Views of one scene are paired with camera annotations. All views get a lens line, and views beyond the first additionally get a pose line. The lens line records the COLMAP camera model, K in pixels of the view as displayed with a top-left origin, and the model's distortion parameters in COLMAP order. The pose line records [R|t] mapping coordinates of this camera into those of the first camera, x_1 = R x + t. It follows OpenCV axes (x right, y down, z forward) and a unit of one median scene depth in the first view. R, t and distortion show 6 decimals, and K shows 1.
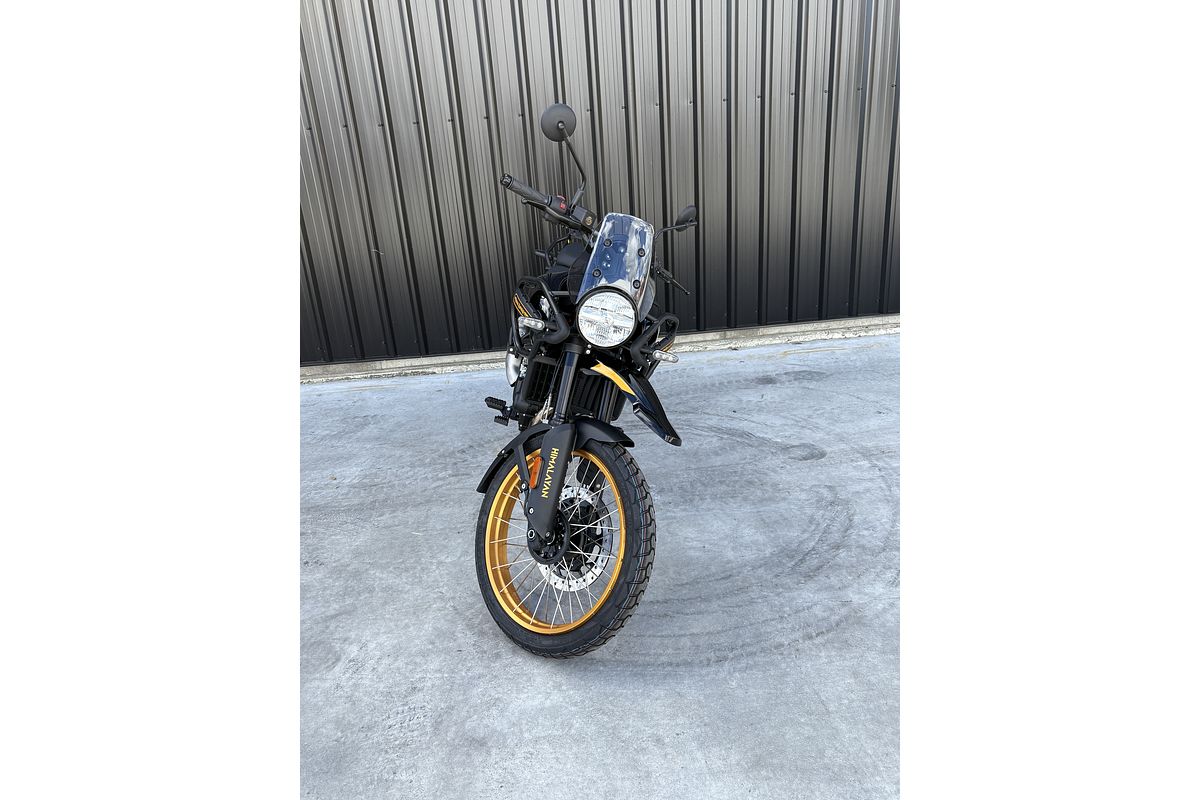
lens RADIAL K [[750.9, 0, 599.4], [0, 750.9, 408.0], [0, 0, 1]] dist [0.071250, -0.133307]
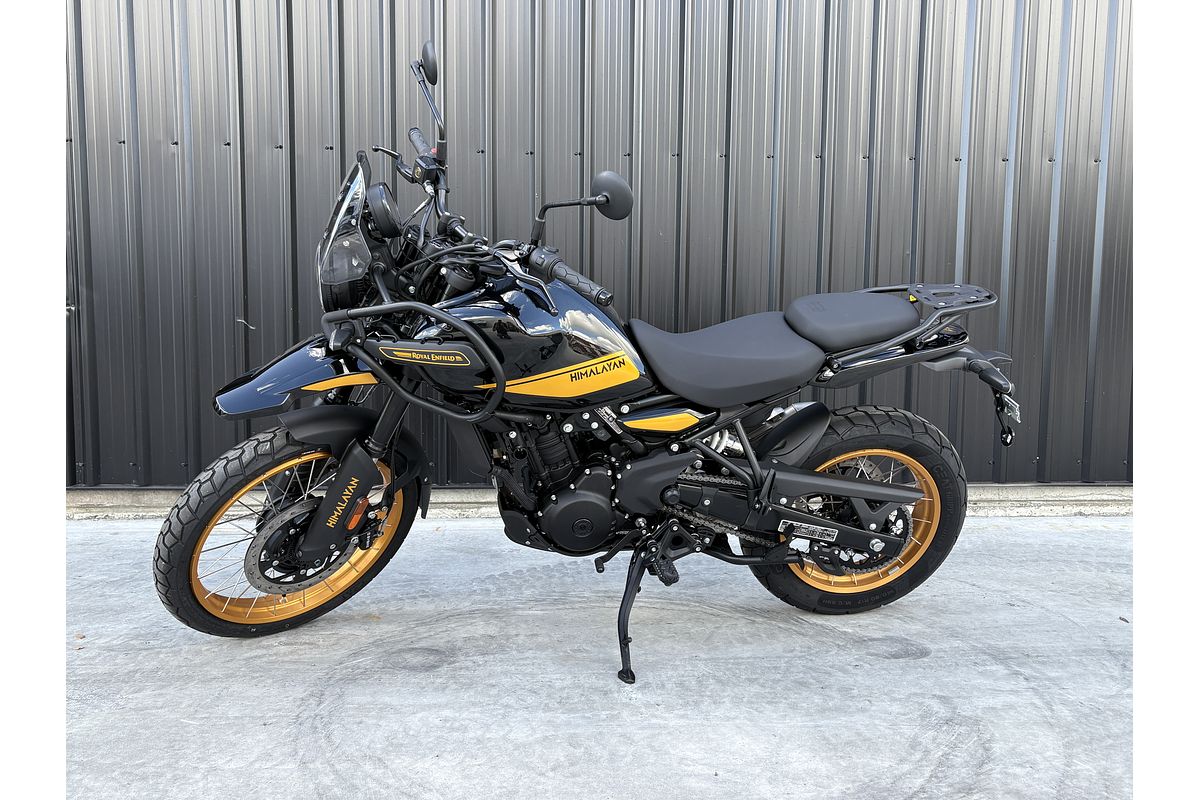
lens RADIAL K [[1008.1, 0, 600.2], [0, 1008.1, 402.4], [0, 0, 1]] dist [-0.017651, 0.092142]
pose [[0.997084, 0.076310, 0.000535, 0.036714], [-0.073041, 0.956361, -0.282911, 0.136648], [-0.022101, 0.282047, 0.959146, 0.243299]]
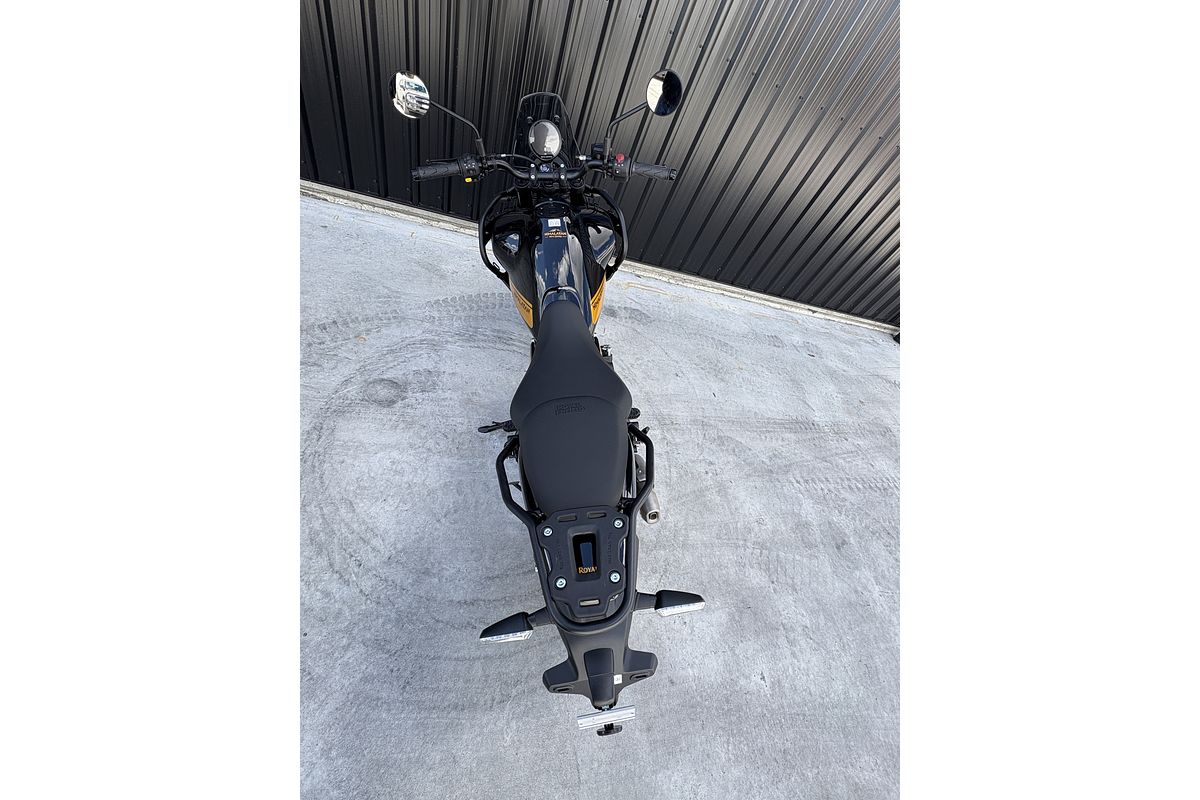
lens RADIAL K [[373.7, 0, 599.5], [0, 373.7, 396.5], [0, 0, 1]] dist [0.001536, 0.000006]
pose [[0.916314, 0.197159, 0.348563, 0.006322], [-0.336003, 0.852075, 0.401335, -0.250129], [-0.217875, -0.484867, 0.847015, 0.558946]]
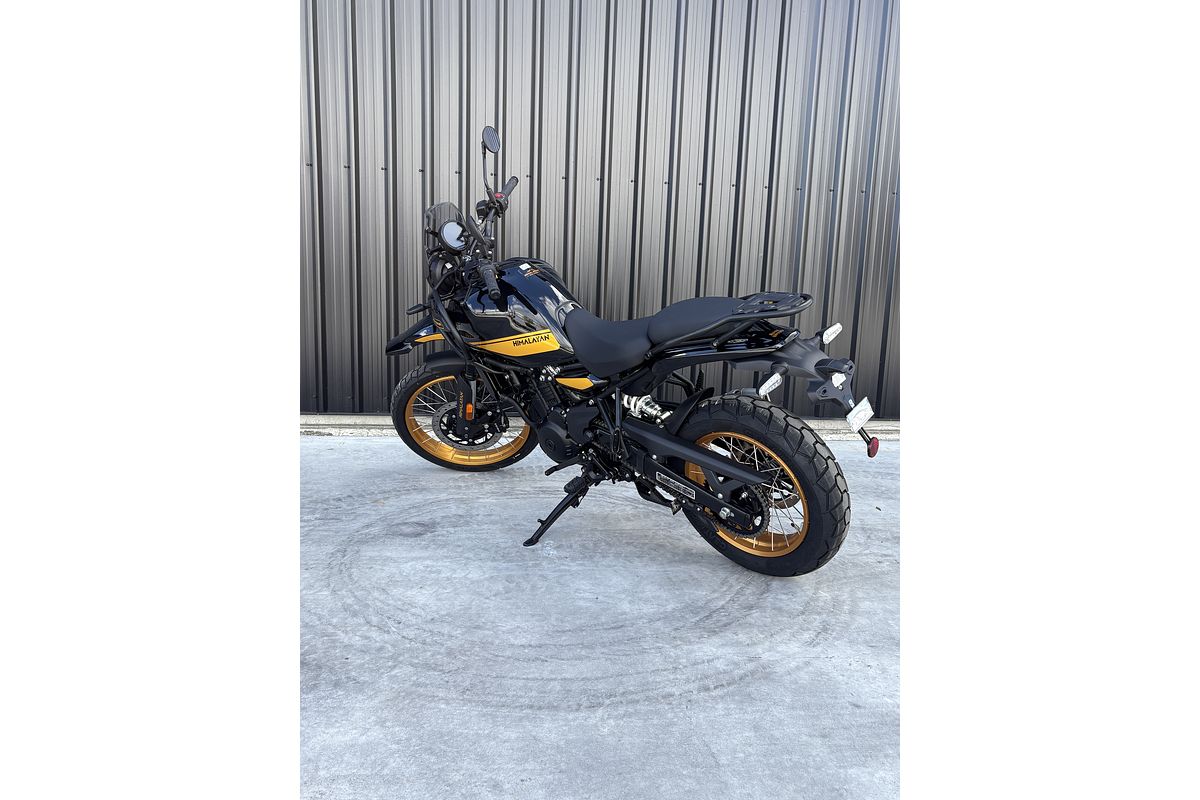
lens RADIAL K [[780.9, 0, 600.9], [0, 780.9, 402.6], [0, 0, 1]] dist [0.031982, 0.000977]
pose [[0.993865, 0.093302, 0.059392, 0.068749], [-0.078261, 0.972705, -0.218451, 0.157297], [-0.078153, 0.212462, 0.974039, 0.095155]]
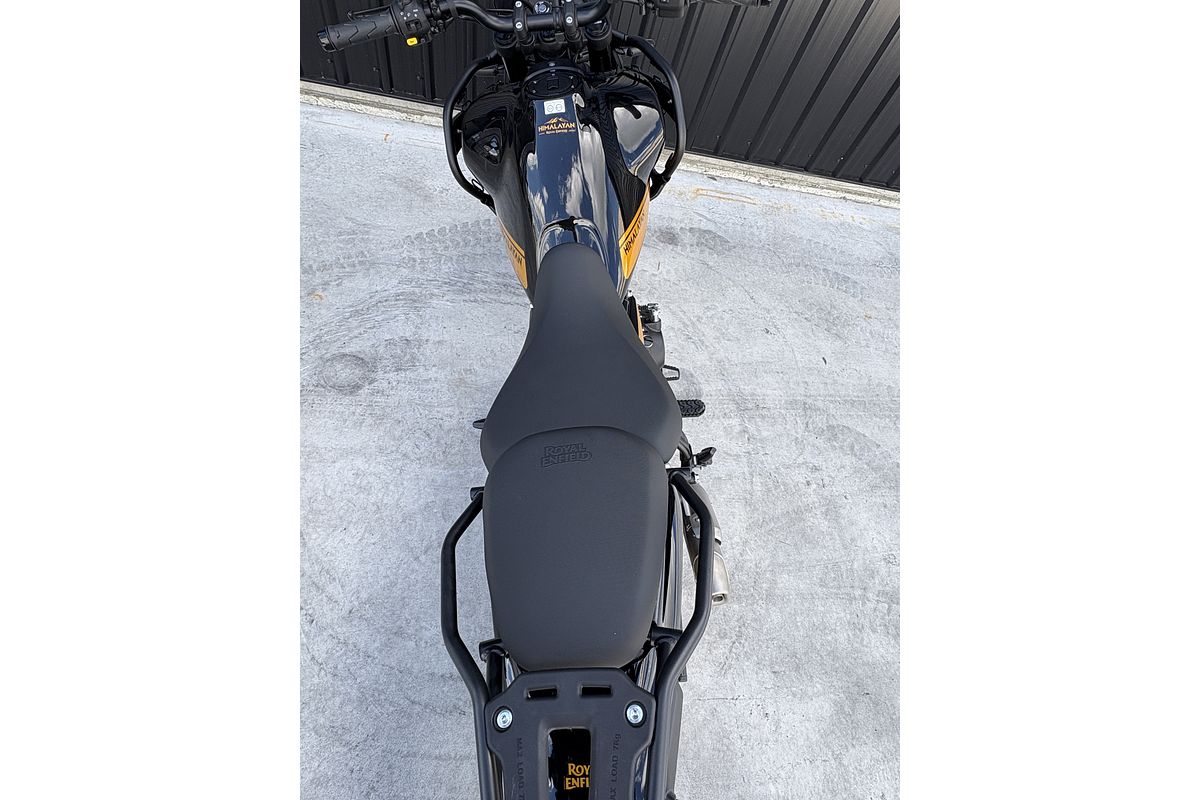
lens RADIAL K [[473.2, 0, 598.2], [0, 473.2, 395.7], [0, 0, 1]] dist [0.001292, 0.000190]
pose [[0.957928, 0.156755, 0.240421, 0.052008], [-0.267005, 0.793978, 0.546175, -0.257845], [-0.105273, -0.587390, 0.802428, 0.660730]]
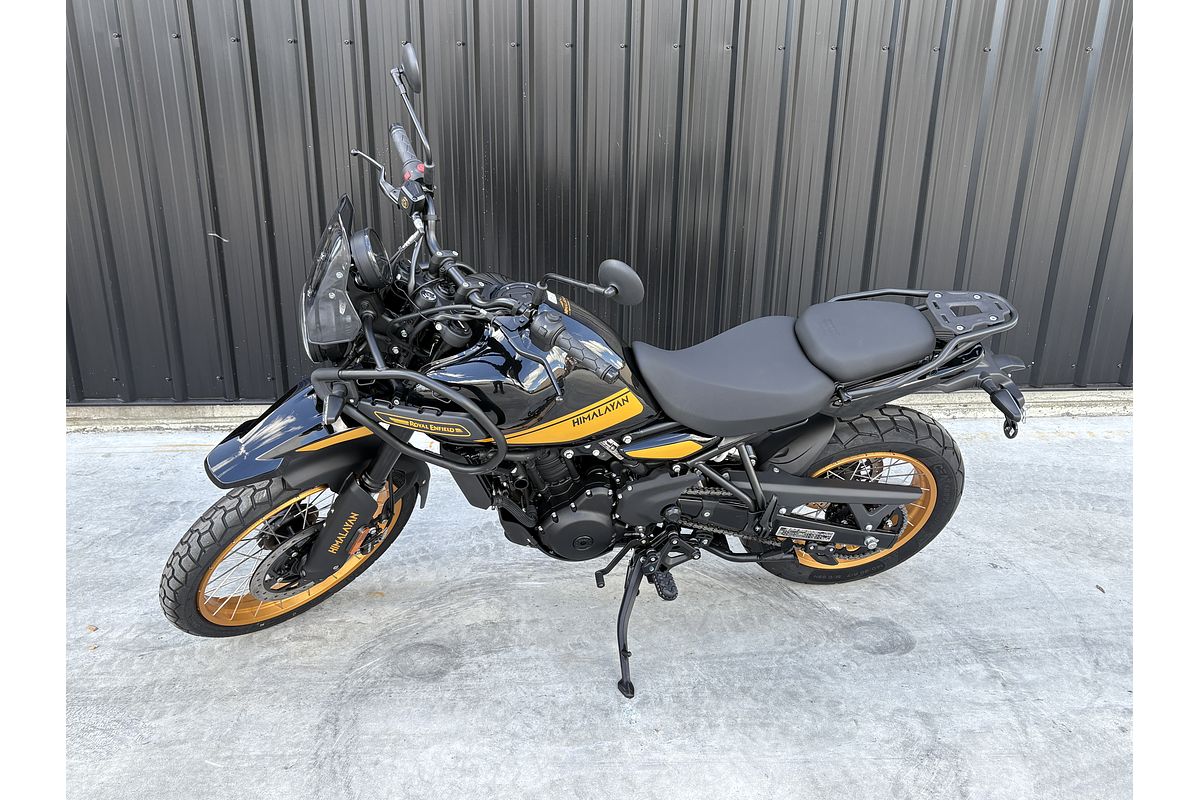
lens RADIAL K [[1006.1, 0, 596.1], [0, 1006.1, 401.1], [0, 0, 1]] dist [-0.009544, 0.075338]
pose [[0.996555, 0.073431, 0.038543, -0.002469], [-0.072805, 0.997194, -0.017425, -0.120753], [-0.039715, 0.014559, 0.999105, 0.231217]]
